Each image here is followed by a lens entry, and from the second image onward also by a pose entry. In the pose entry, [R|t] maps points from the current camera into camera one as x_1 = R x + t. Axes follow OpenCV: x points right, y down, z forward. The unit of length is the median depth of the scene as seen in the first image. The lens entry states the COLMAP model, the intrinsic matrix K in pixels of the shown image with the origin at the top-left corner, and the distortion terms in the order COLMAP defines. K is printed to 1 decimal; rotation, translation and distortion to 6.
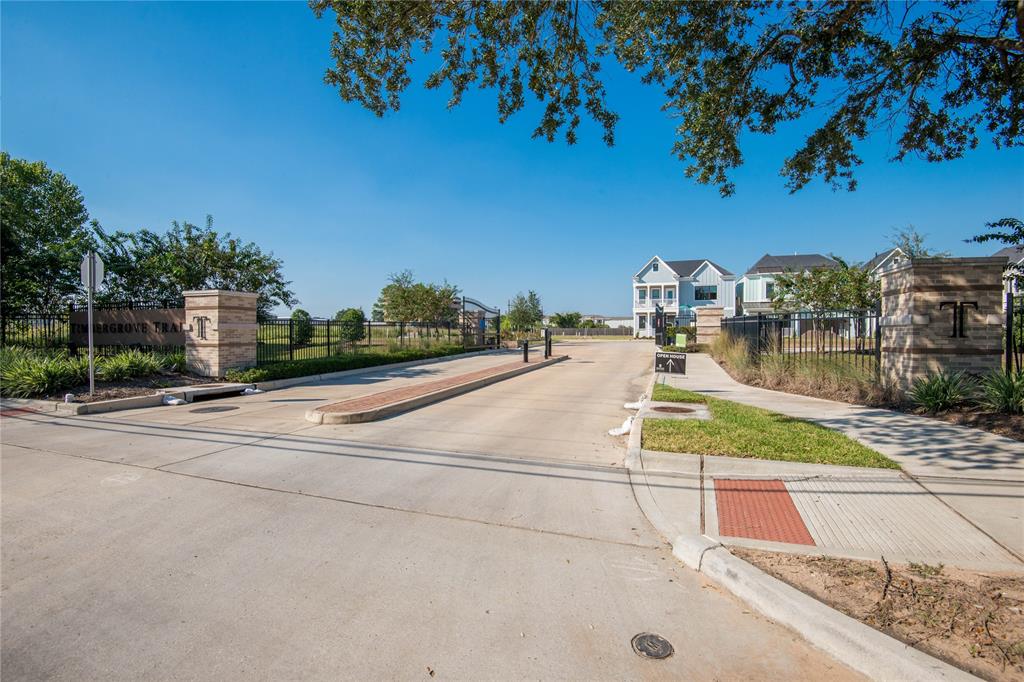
lens RADIAL K [[473.0, 0, 506.6], [0, 473.0, 339.9], [0, 0, 1]] dist [-0.019538, -0.015171]
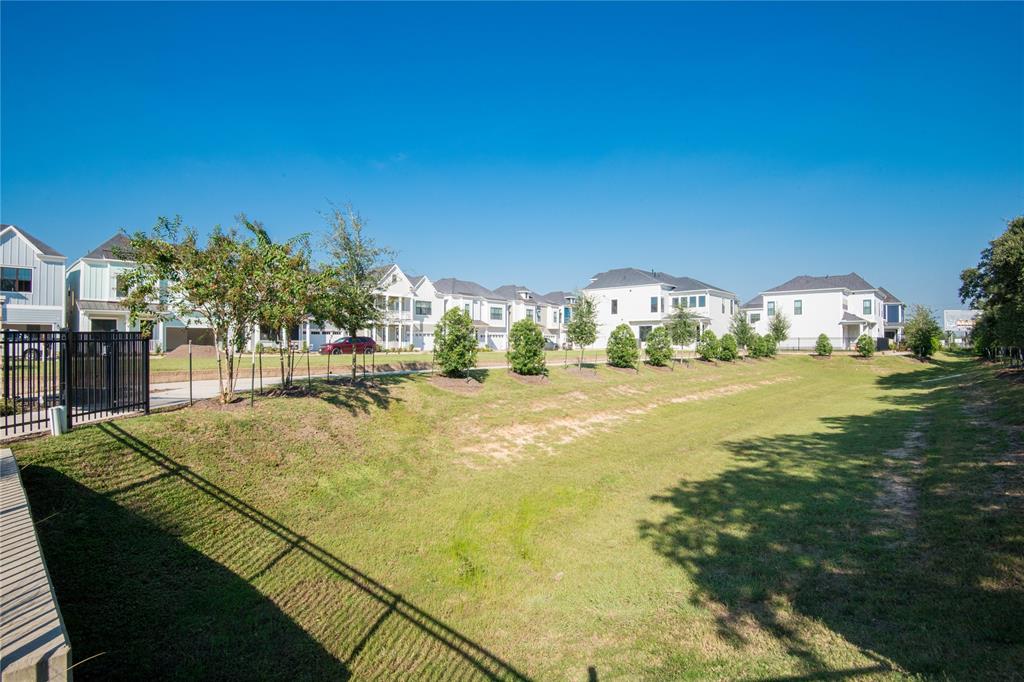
lens RADIAL K [[493.5, 0, 512.0], [0, 493.5, 341.0], [0, 0, 1]] dist [-0.004375, -0.025225]
pose [[0.376588, 0.005059, 0.926367, 0.768154], [0.008866, 0.999920, -0.009065, -0.081486], [-0.926338, 0.011627, 0.376513, 1.356750]]
